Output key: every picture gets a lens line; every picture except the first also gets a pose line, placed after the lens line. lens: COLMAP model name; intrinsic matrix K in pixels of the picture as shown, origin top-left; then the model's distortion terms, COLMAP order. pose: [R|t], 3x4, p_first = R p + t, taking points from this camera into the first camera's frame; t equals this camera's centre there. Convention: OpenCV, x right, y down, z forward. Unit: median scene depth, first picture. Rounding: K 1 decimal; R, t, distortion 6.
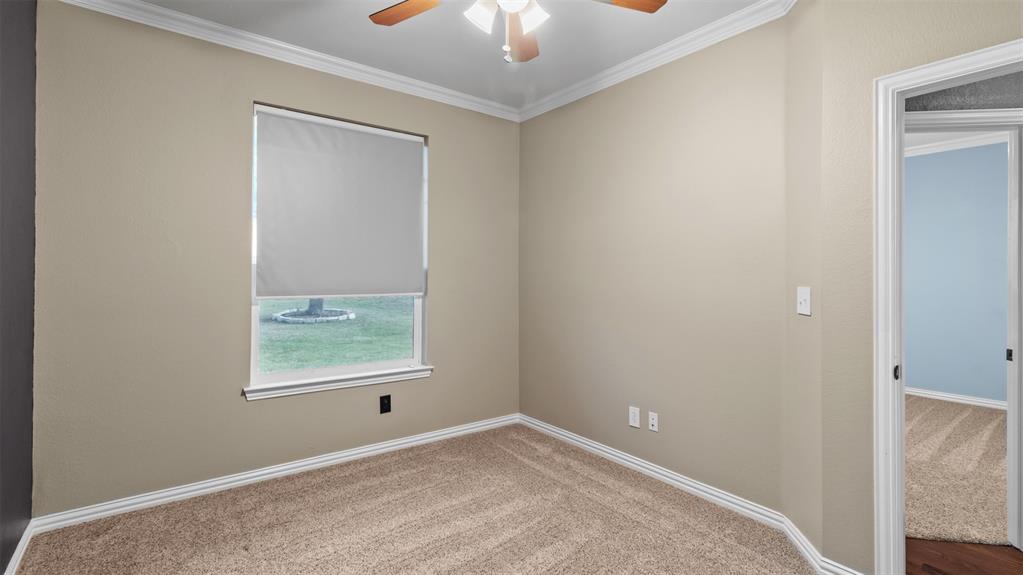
lens RADIAL K [[476.1, 0, 517.2], [0, 476.1, 277.1], [0, 0, 1]] dist [0.003213, 0.000761]
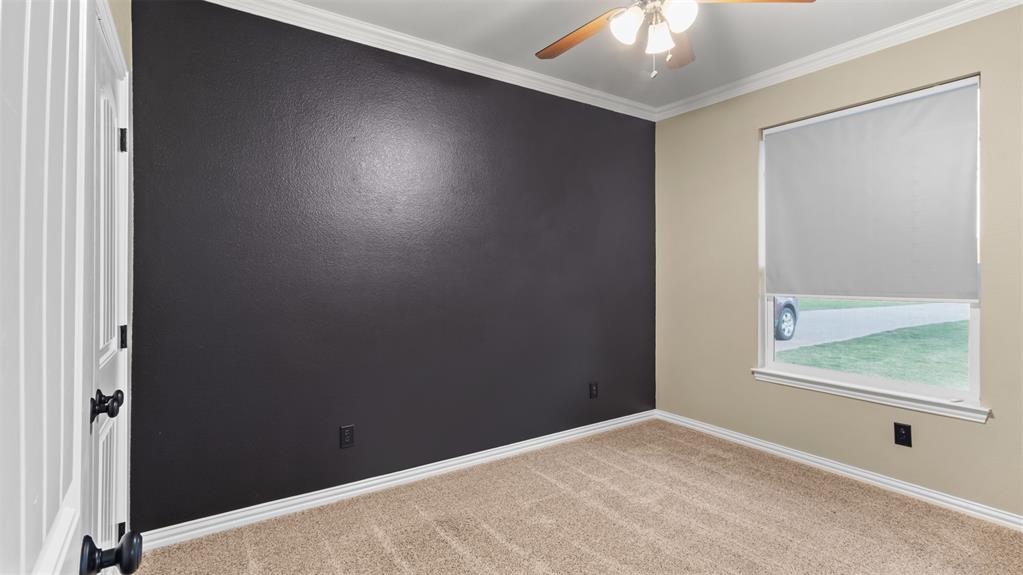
lens RADIAL K [[476.1, 0, 517.2], [0, 476.1, 277.1], [0, 0, 1]] dist [0.003213, 0.000761]
pose [[-0.067376, 0.002067, -0.997726, 0.635706], [0.007706, 0.999969, 0.001551, -0.007046], [0.997698, -0.007584, -0.067389, 0.449812]]
